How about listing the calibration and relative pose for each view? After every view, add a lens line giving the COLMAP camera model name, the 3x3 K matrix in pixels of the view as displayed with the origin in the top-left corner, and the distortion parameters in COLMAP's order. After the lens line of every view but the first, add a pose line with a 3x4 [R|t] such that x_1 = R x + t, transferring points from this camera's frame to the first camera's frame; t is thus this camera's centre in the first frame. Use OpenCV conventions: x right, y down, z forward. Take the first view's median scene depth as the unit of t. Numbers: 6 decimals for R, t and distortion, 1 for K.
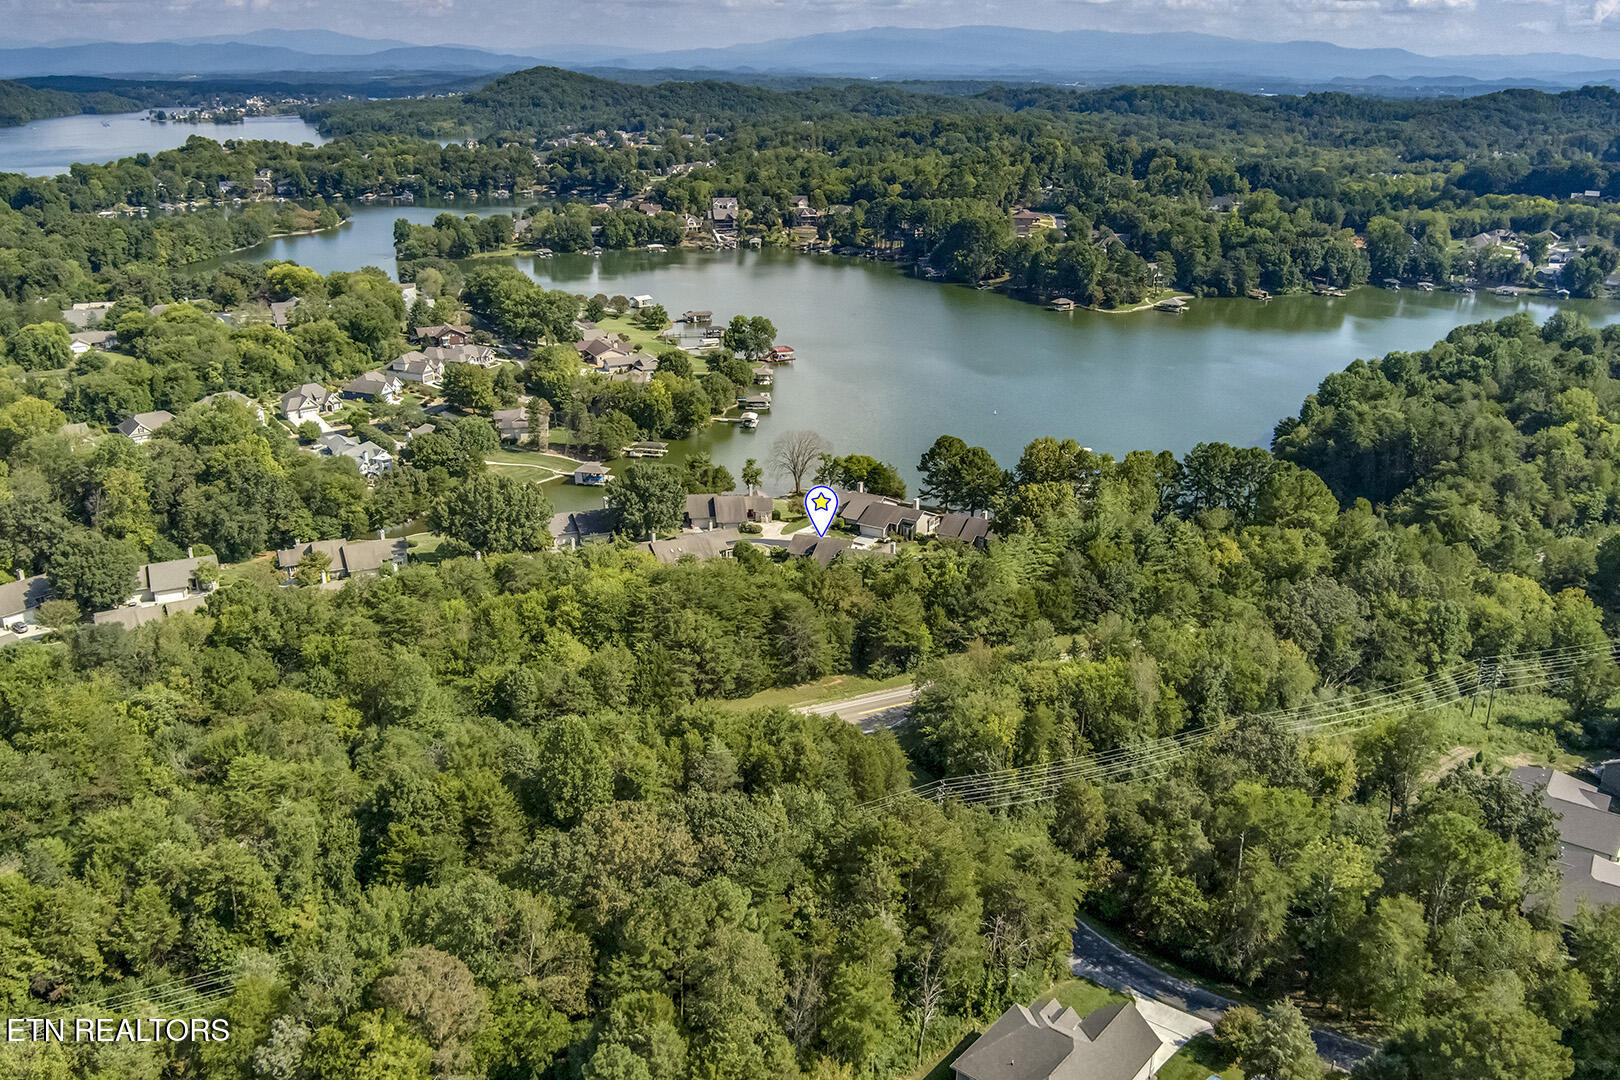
lens RADIAL K [[1335.5, 0, 809.0], [0, 1335.5, 539.5], [0, 0, 1]] dist [-0.093053, 0.059817]
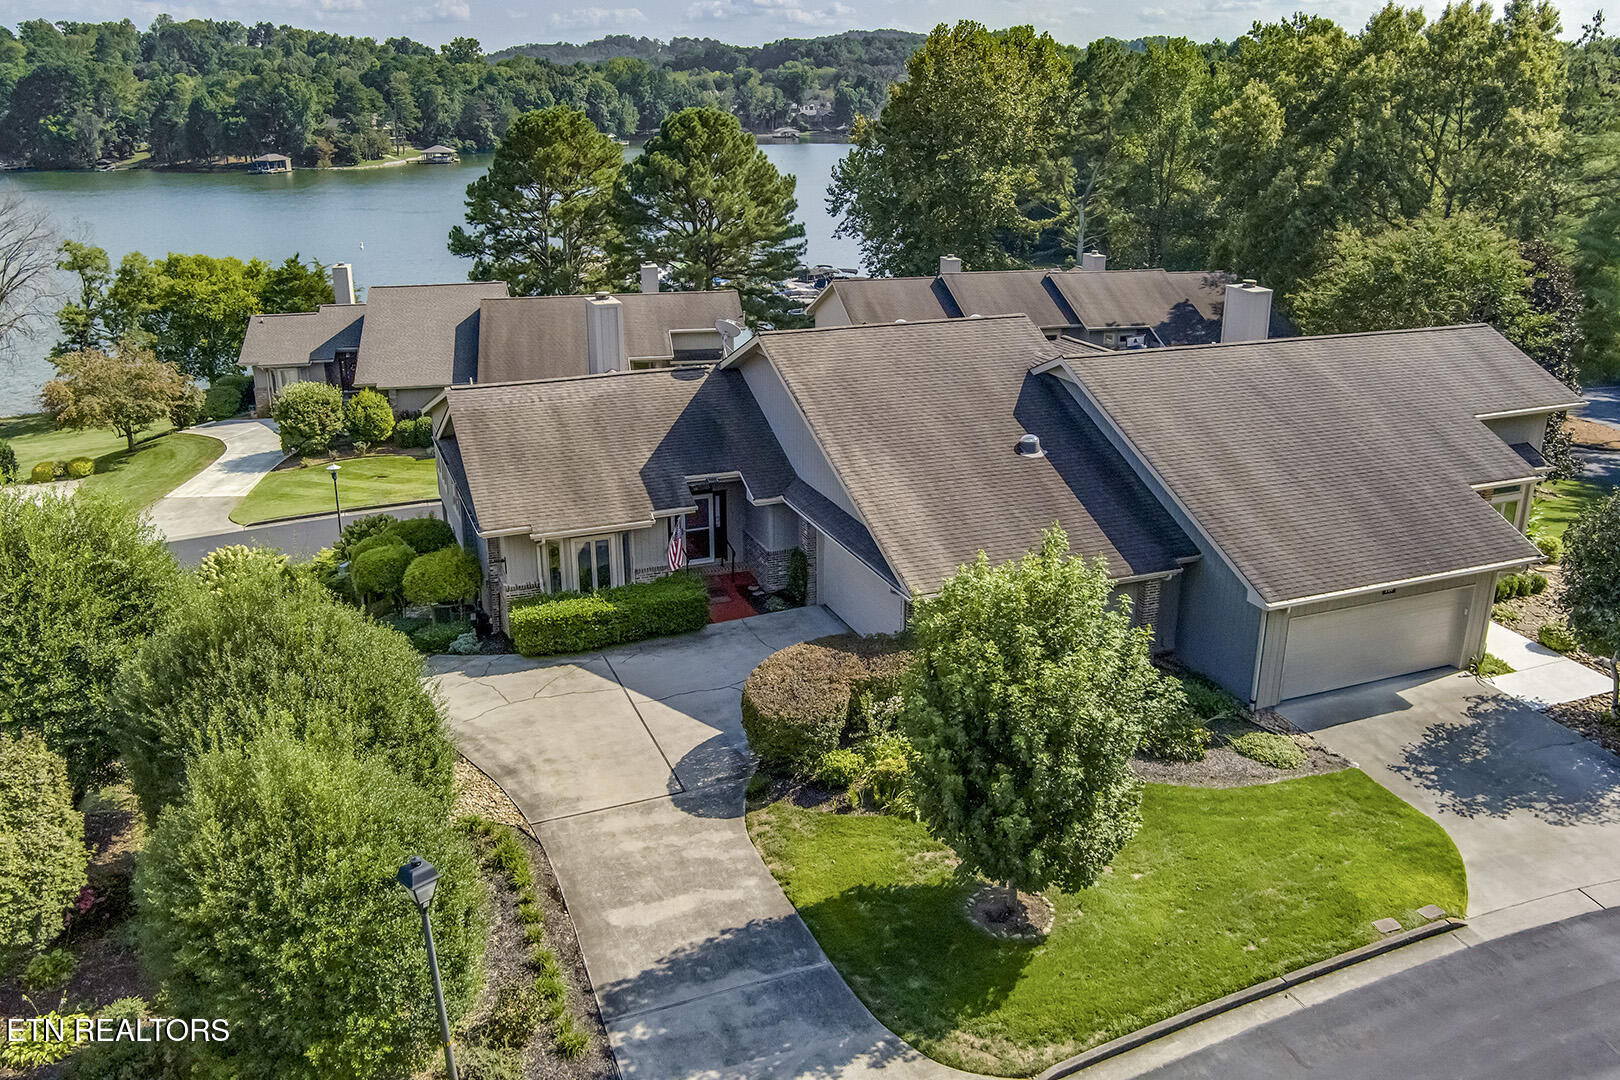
lens RADIAL K [[1335.5, 0, 812.6], [0, 1335.5, 532.0], [0, 0, 1]] dist [-0.093053, 0.059817]
pose [[0.758458, -0.222715, 0.612487, -0.025470], [0.231070, 0.970641, 0.066808, 0.003374], [-0.609384, 0.090856, 0.787652, 0.380079]]
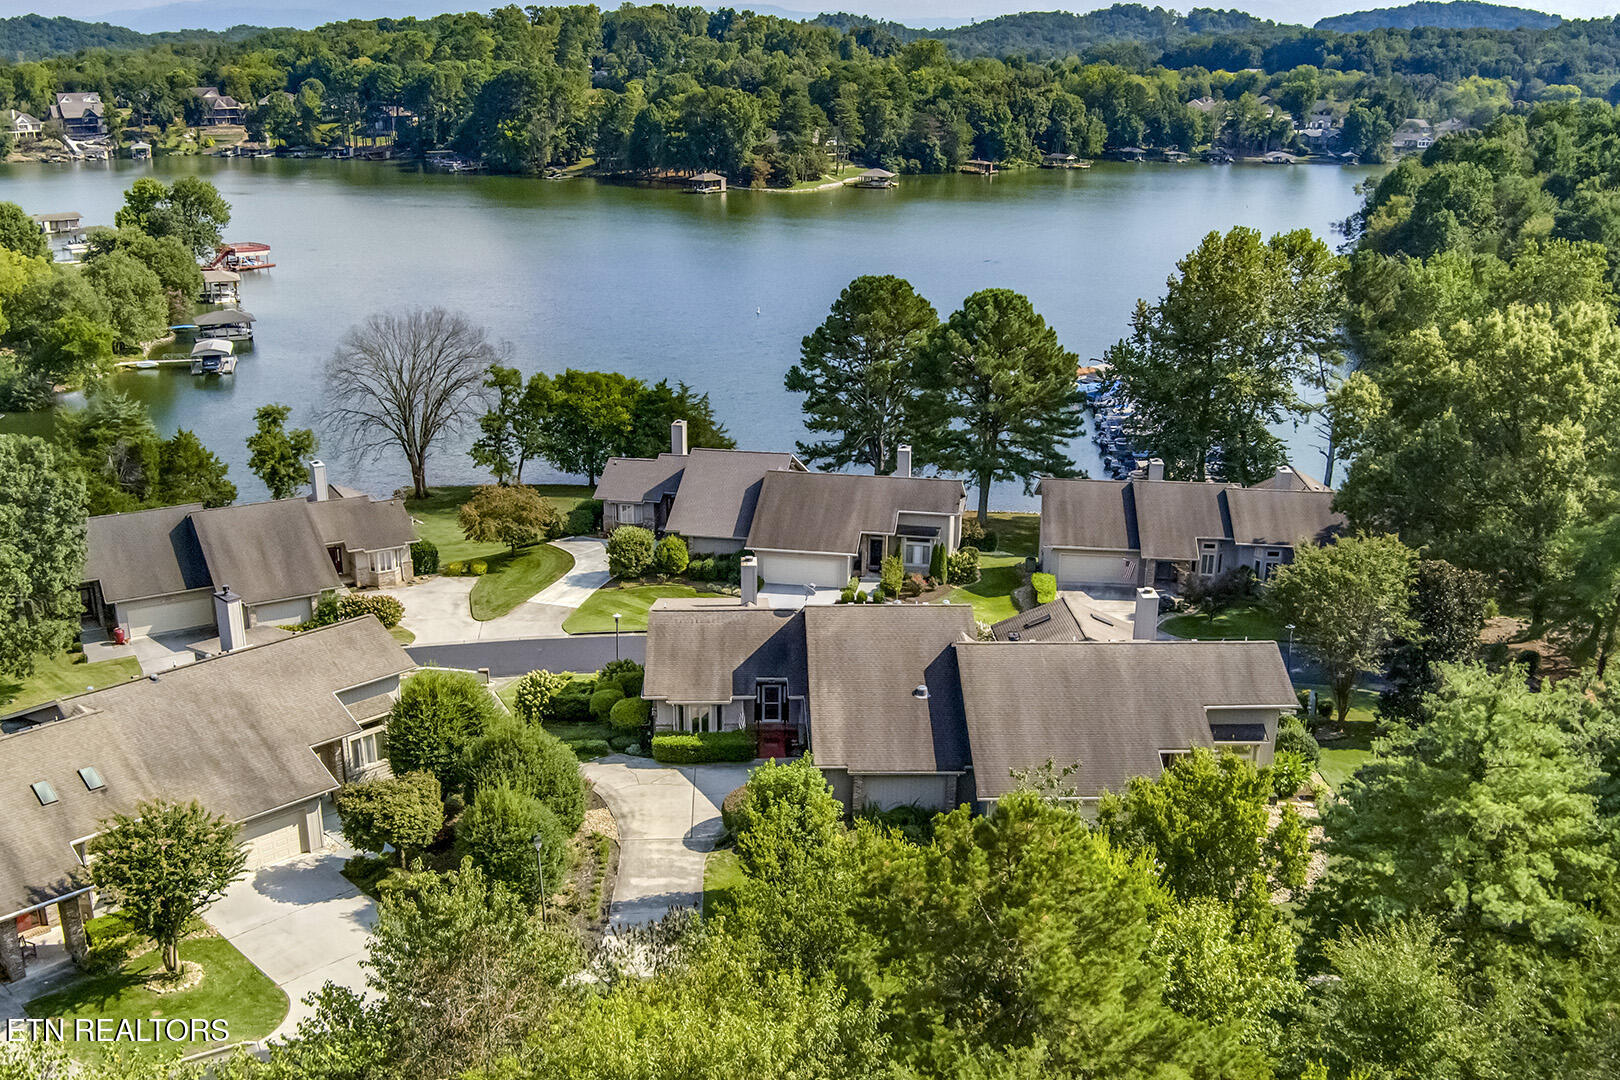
lens RADIAL K [[1568.7, 0, 788.3], [0, 1568.7, 587.0], [0, 0, 1]] dist [-0.066584, 0.000000]
pose [[0.934248, -0.120121, 0.335785, -0.031631], [0.121938, 0.992413, 0.015752, -0.003705], [-0.335129, 0.026228, 0.941807, 0.321857]]
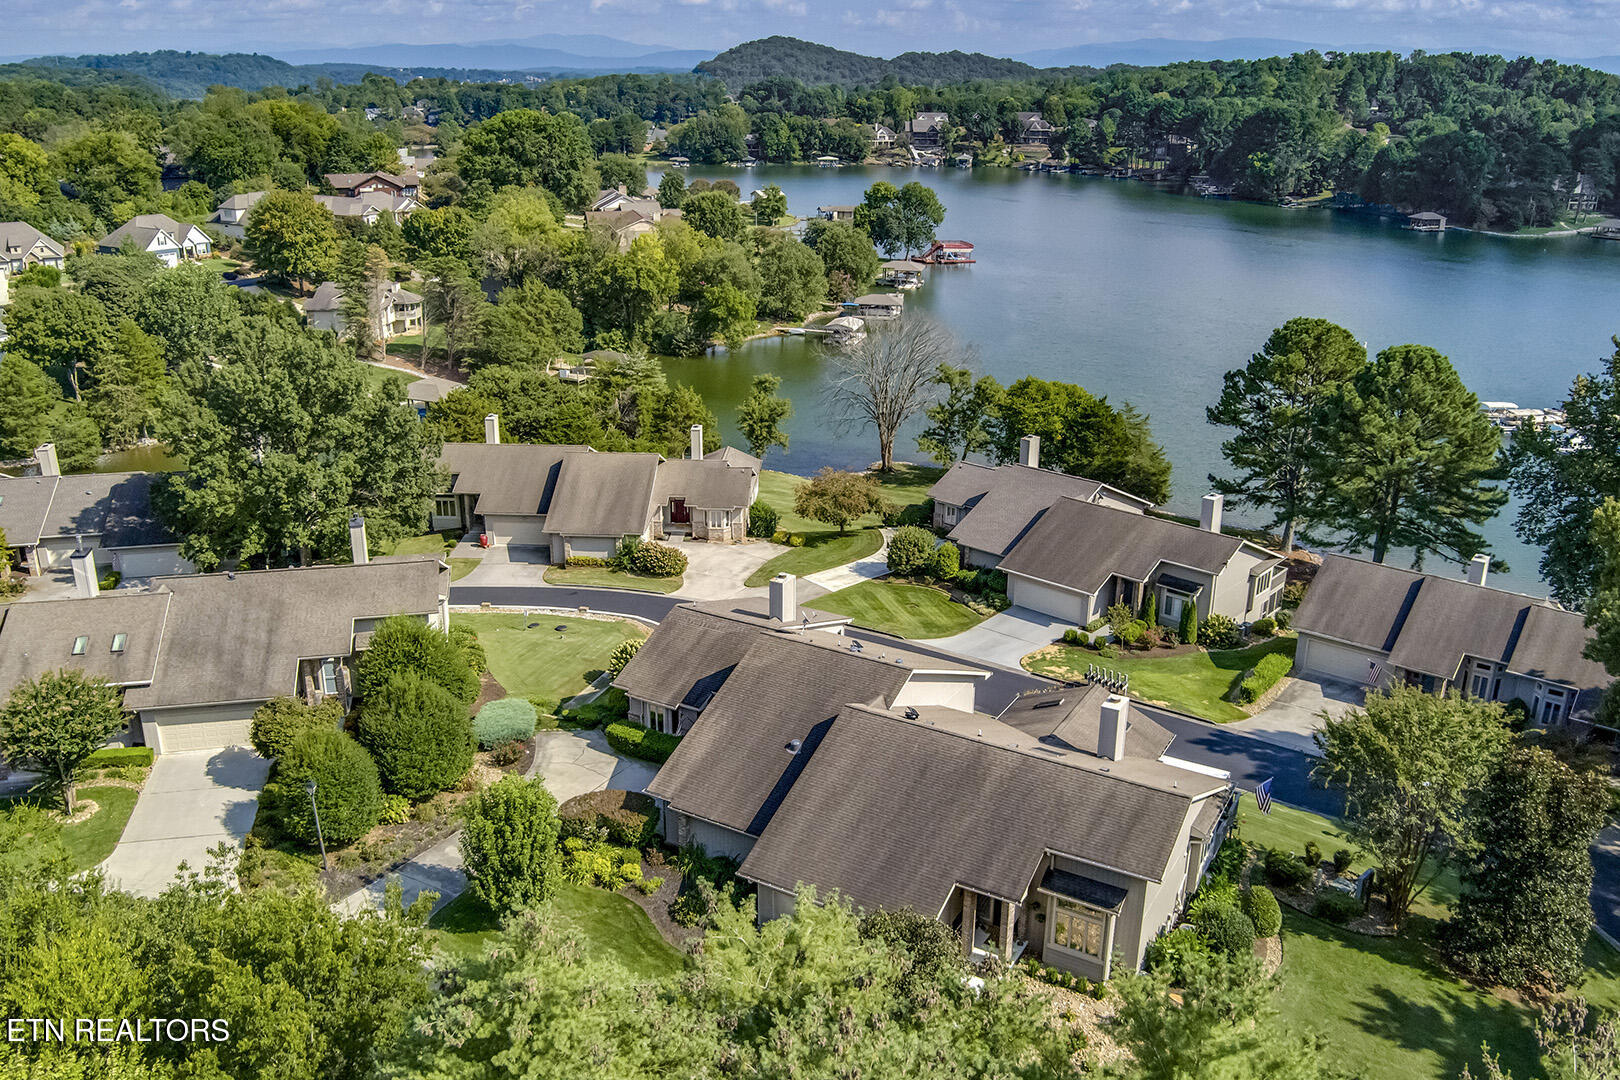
lens RADIAL K [[1335.5, 0, 795.0], [0, 1335.5, 542.9], [0, 0, 1]] dist [-0.093053, 0.059817]
pose [[0.980771, 0.066507, -0.183481, 0.021357], [-0.067435, 0.997723, 0.001183, -0.006858], [0.183142, 0.011213, 0.983023, 0.332930]]
